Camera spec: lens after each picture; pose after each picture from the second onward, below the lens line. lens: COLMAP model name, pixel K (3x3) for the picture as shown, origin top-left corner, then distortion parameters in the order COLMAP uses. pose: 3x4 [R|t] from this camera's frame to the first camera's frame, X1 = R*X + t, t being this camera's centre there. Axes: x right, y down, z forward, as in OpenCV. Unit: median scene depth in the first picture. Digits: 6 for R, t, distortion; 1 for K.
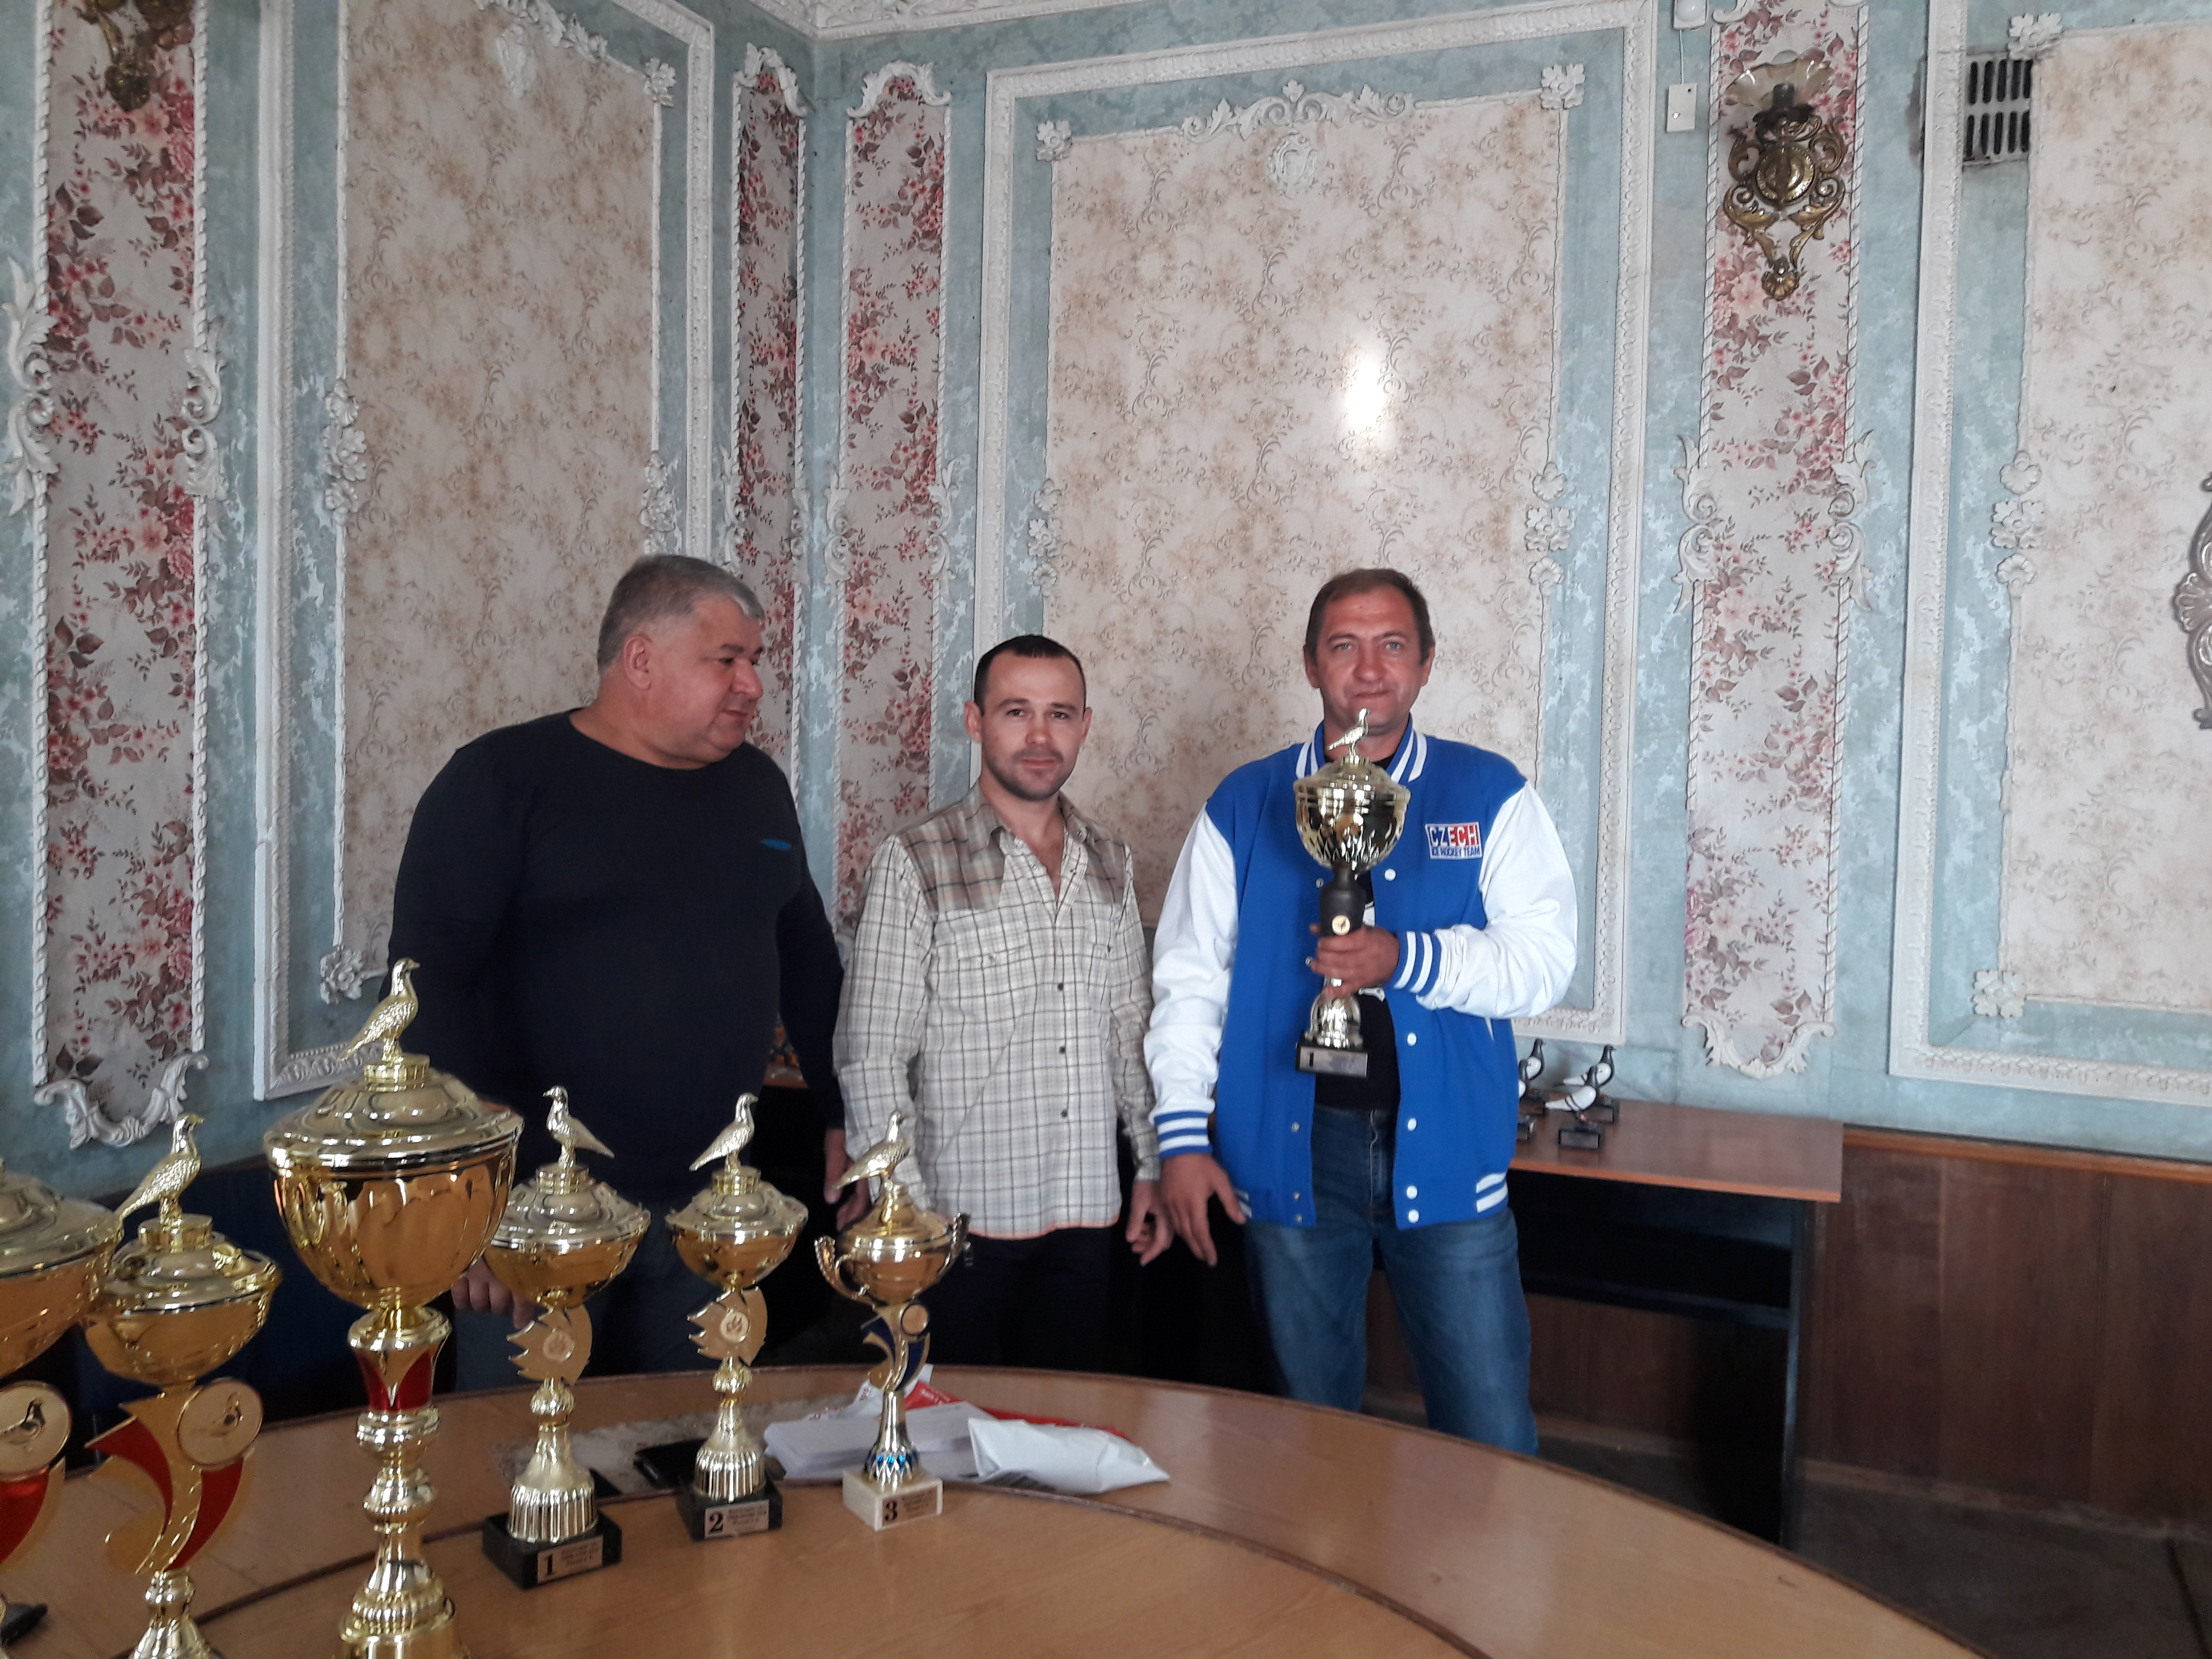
lens RADIAL K [[1812.4, 0, 1095.1], [0, 1812.4, 813.1], [0, 0, 1]] dist [0.032014, -0.053463]
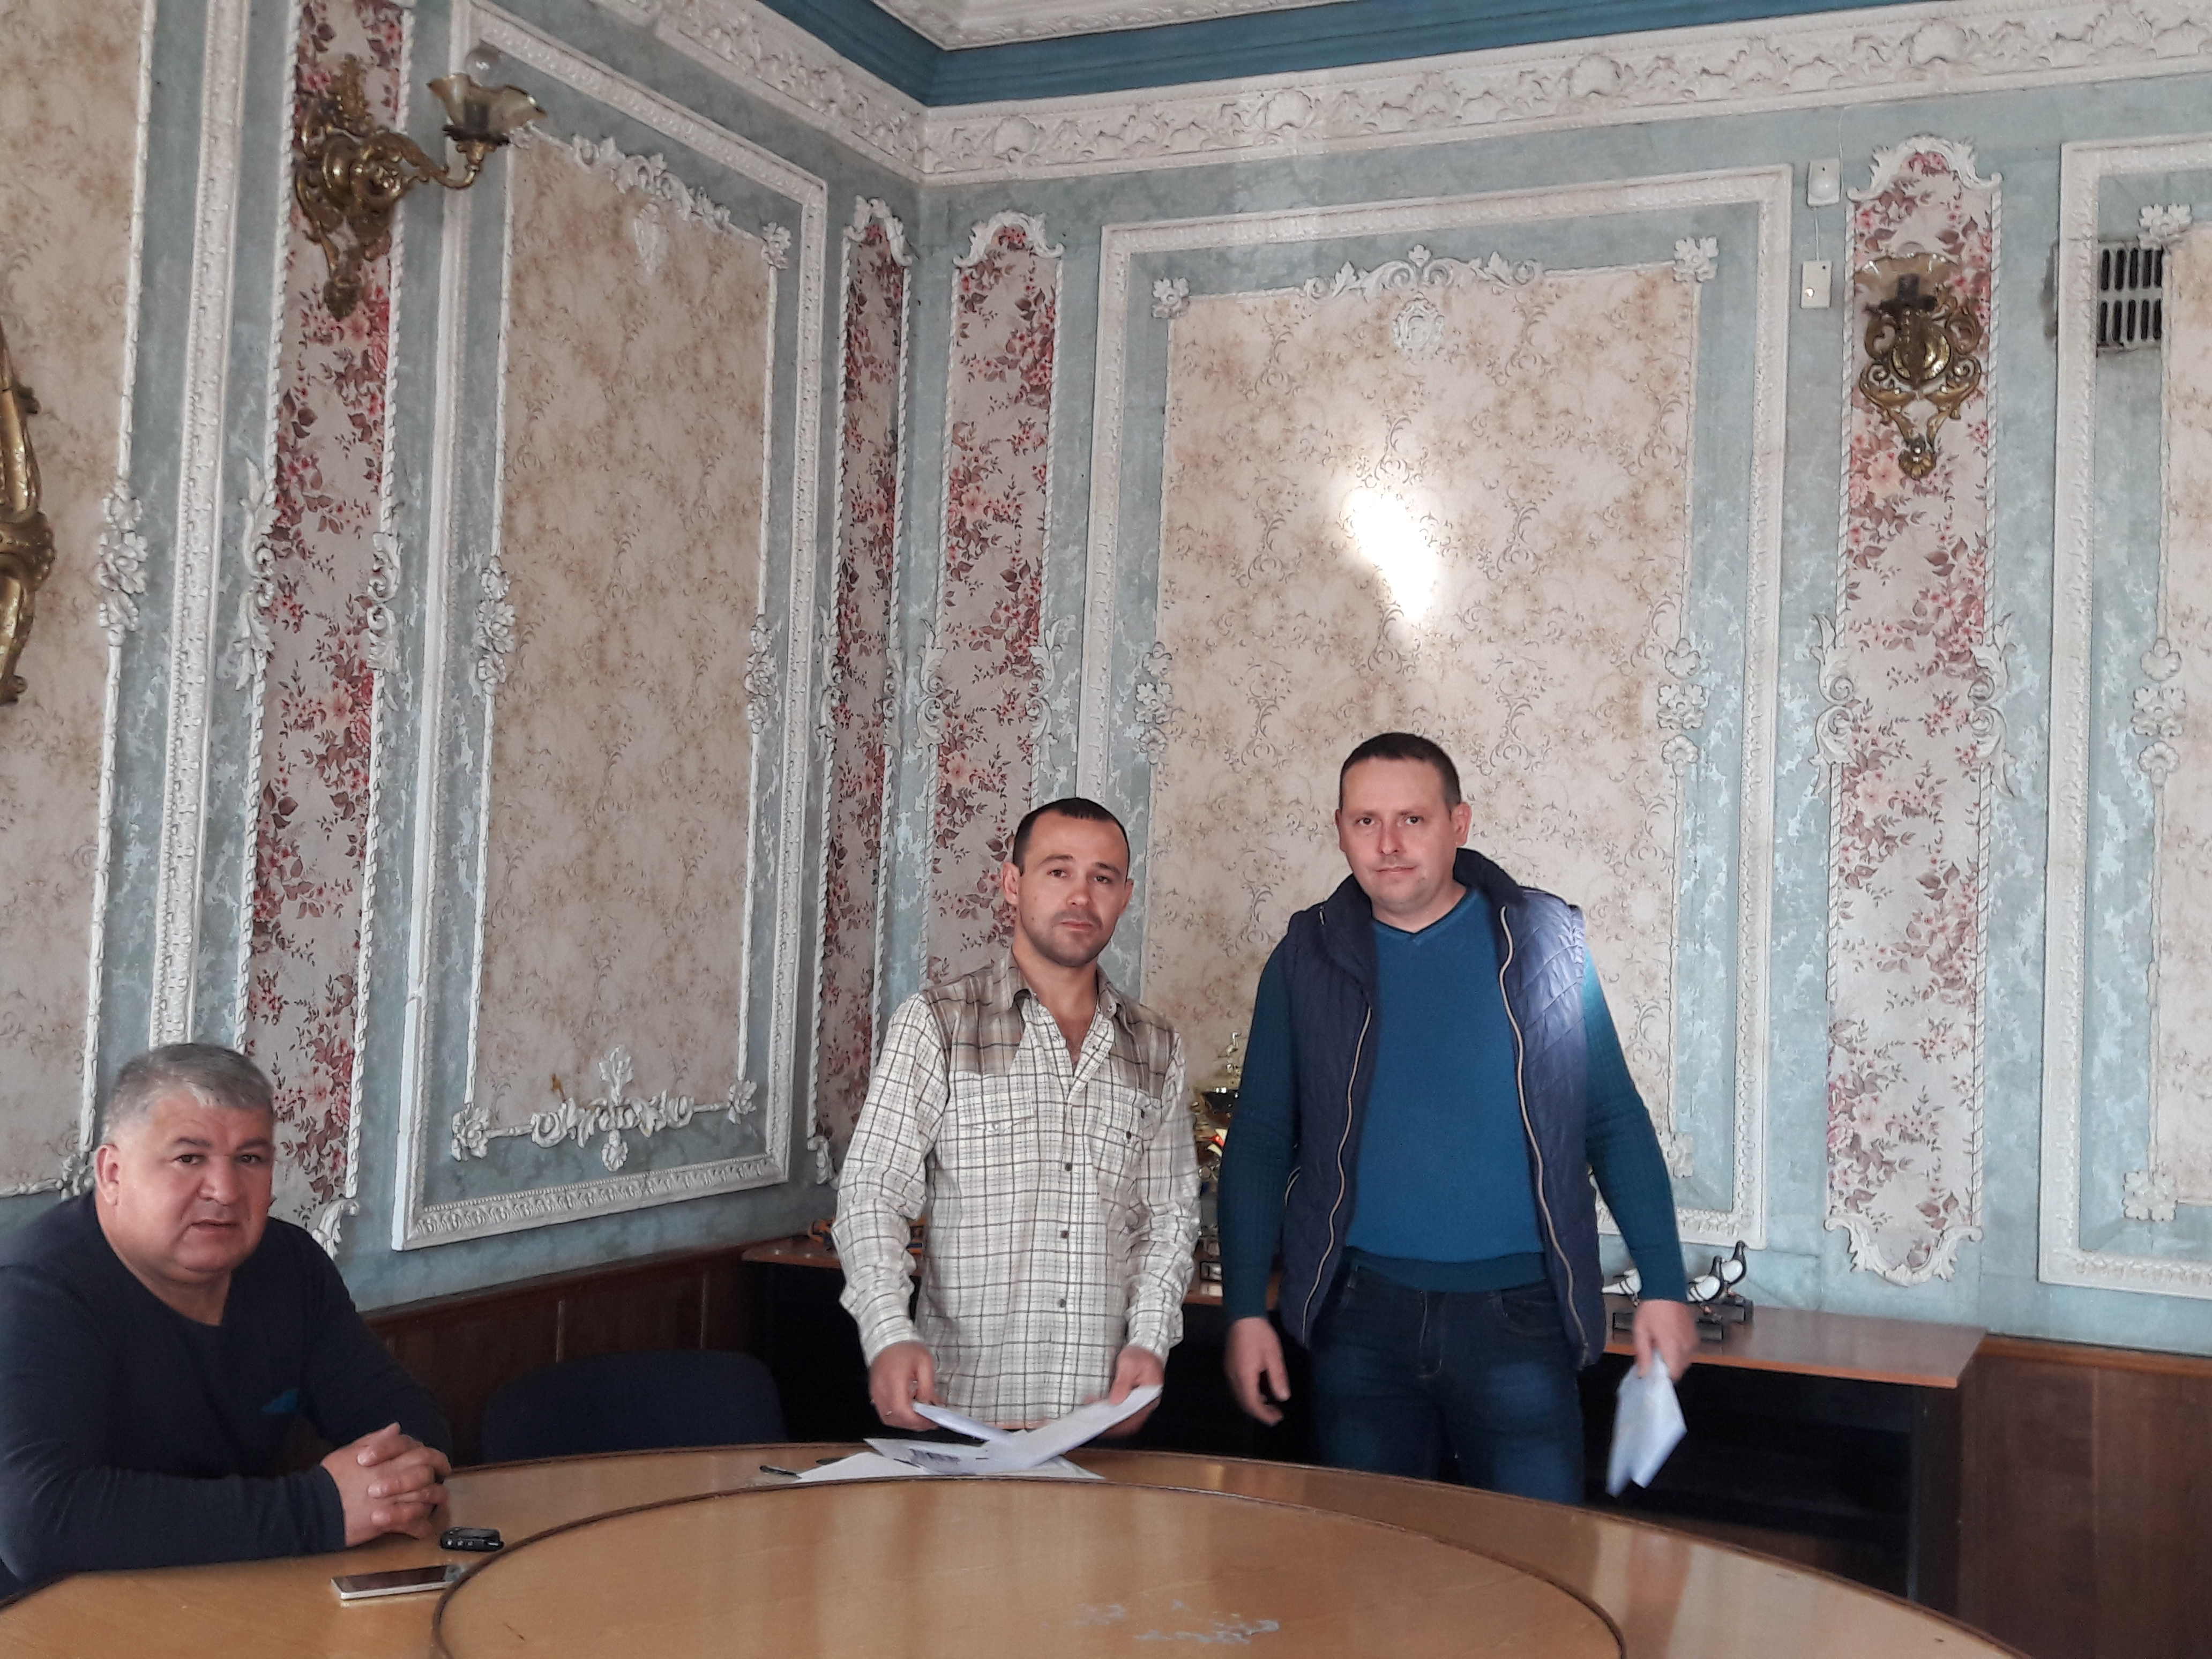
lens RADIAL K [[2472.3, 0, 1084.6], [0, 2472.3, 826.4], [0, 0, 1]] dist [0.110205, 0.000000]
pose [[0.999296, 0.015602, -0.034110, -0.021403], [-0.018450, 0.996223, -0.084851, 0.025863], [0.032657, 0.085420, 0.995810, -0.330809]]
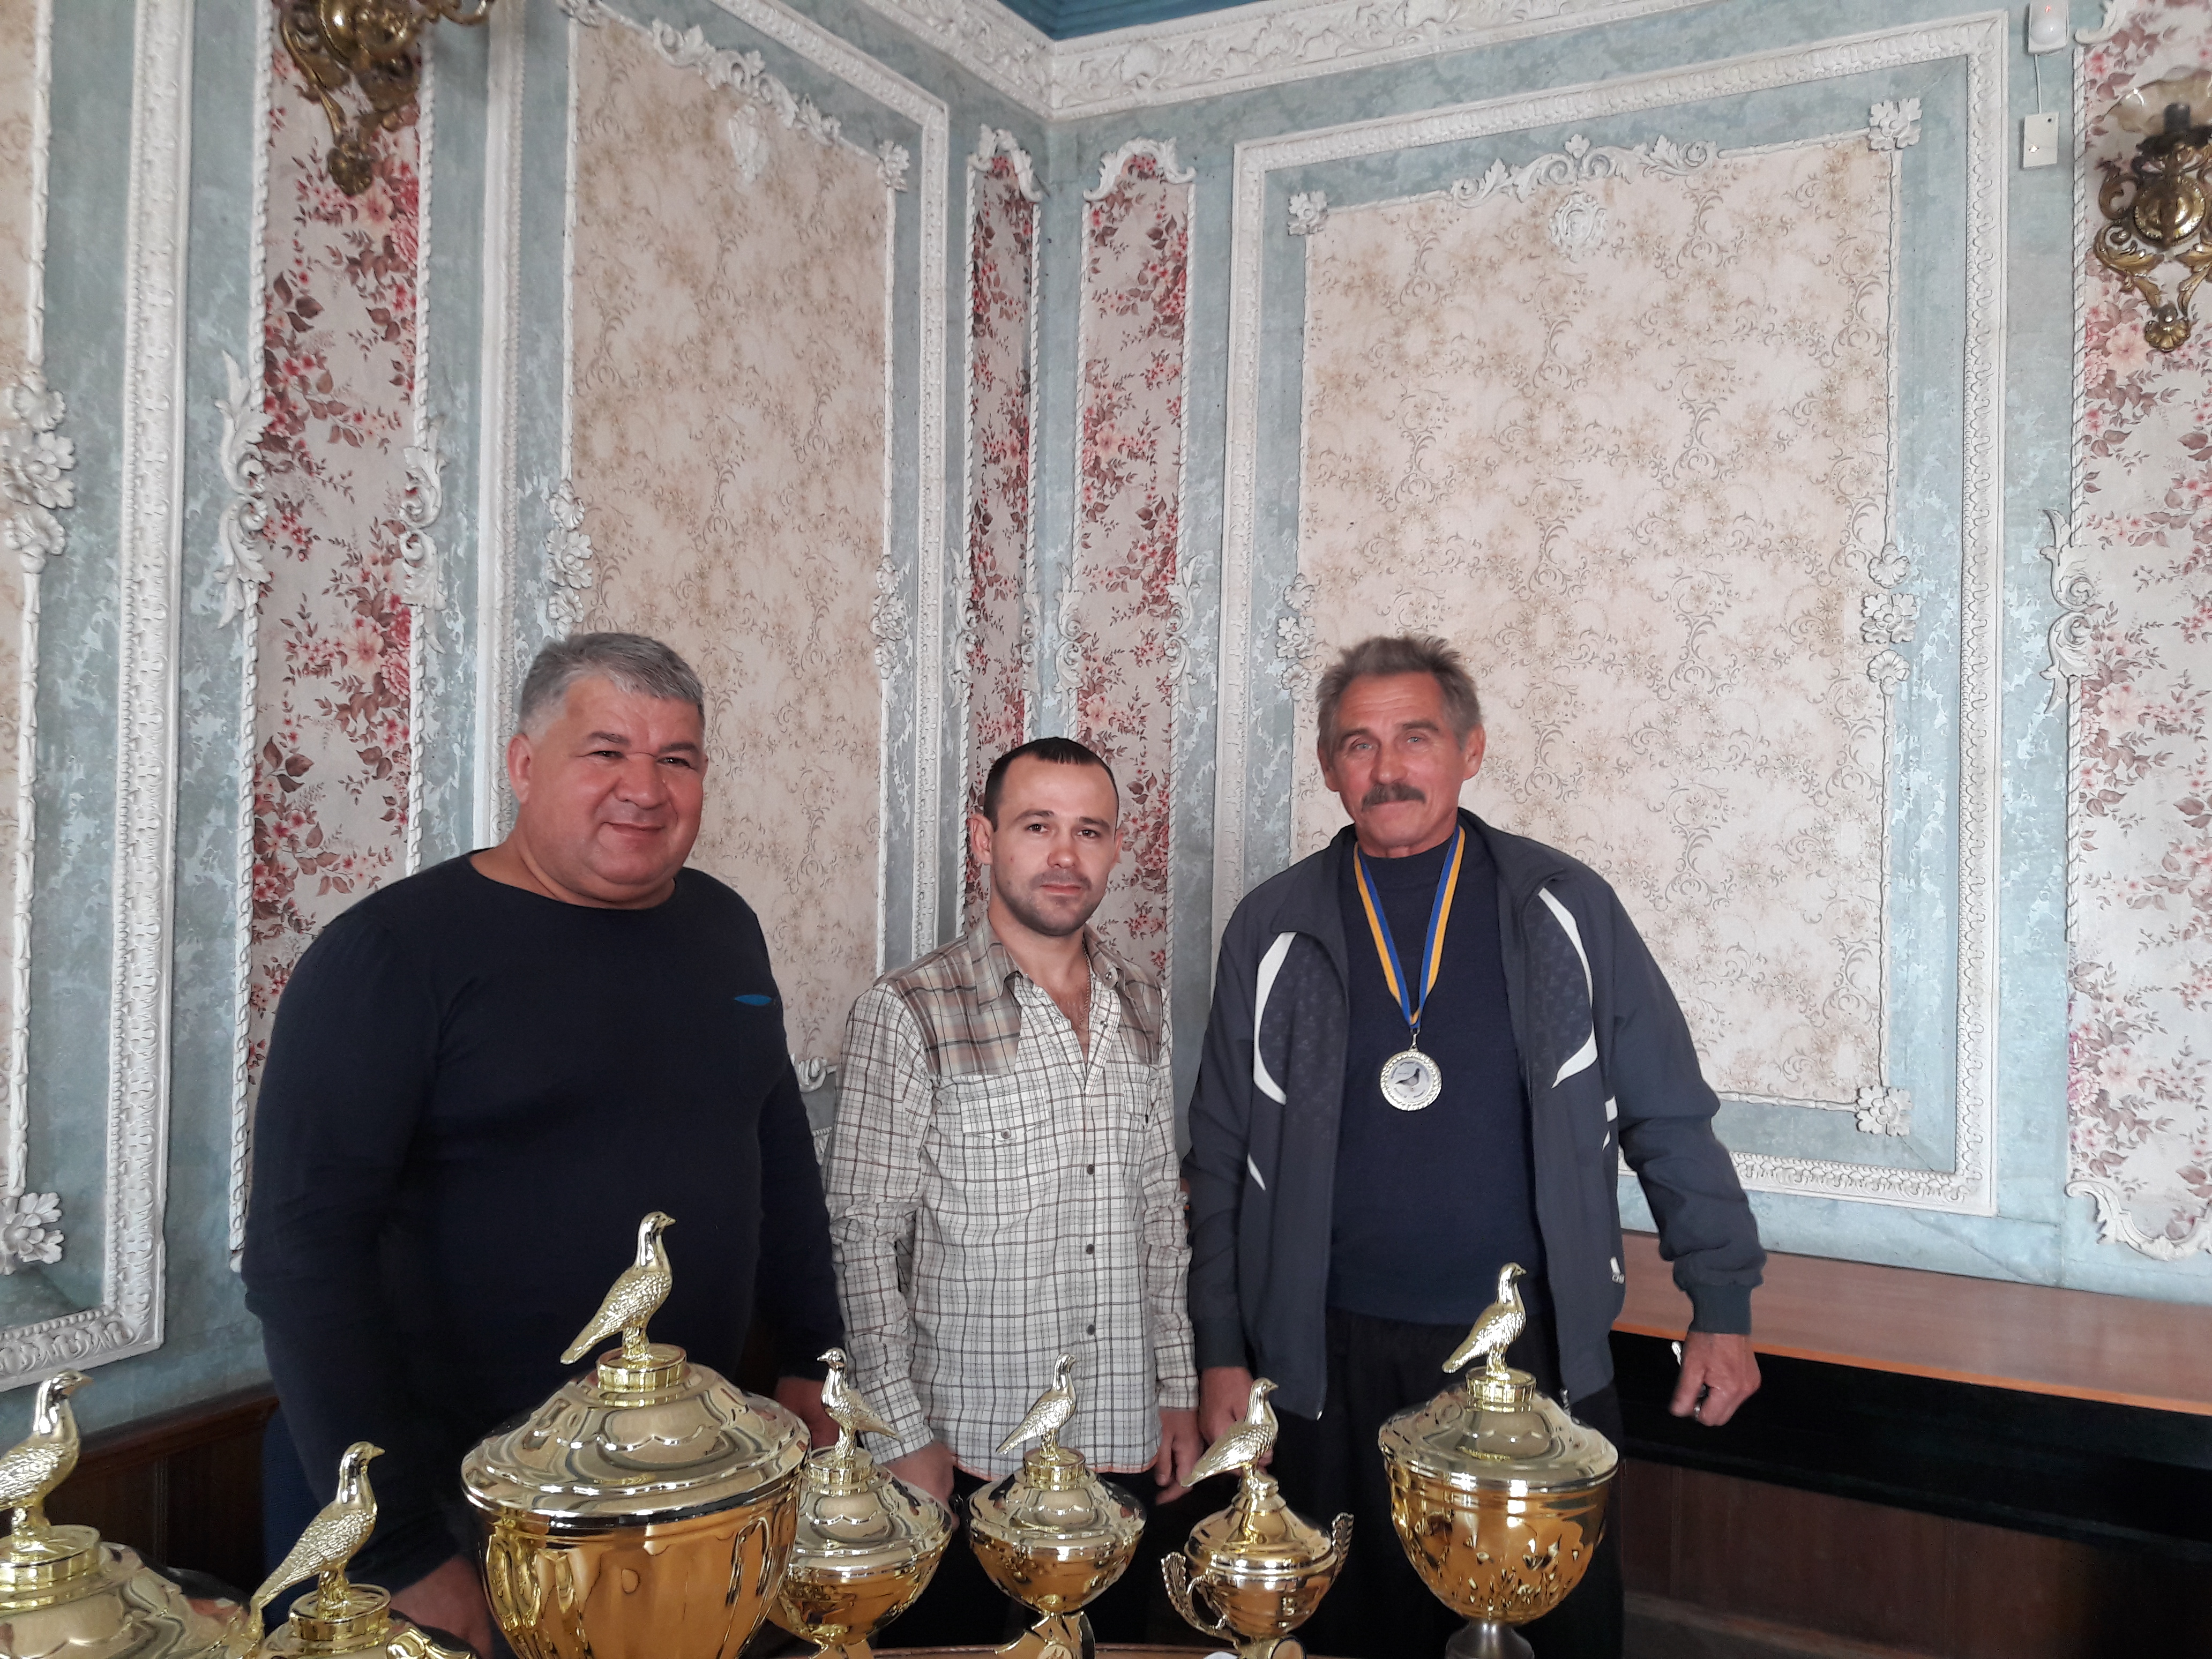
lens RADIAL K [[1812.4, 0, 1085.3], [0, 1812.4, 832.1], [0, 0, 1]] dist [0.032014, -0.053463]
pose [[0.994174, -0.003901, -0.107715, -0.041543], [-0.001357, 0.998812, -0.048701, -0.010801], [0.107777, 0.048564, 0.992988, 0.093721]]
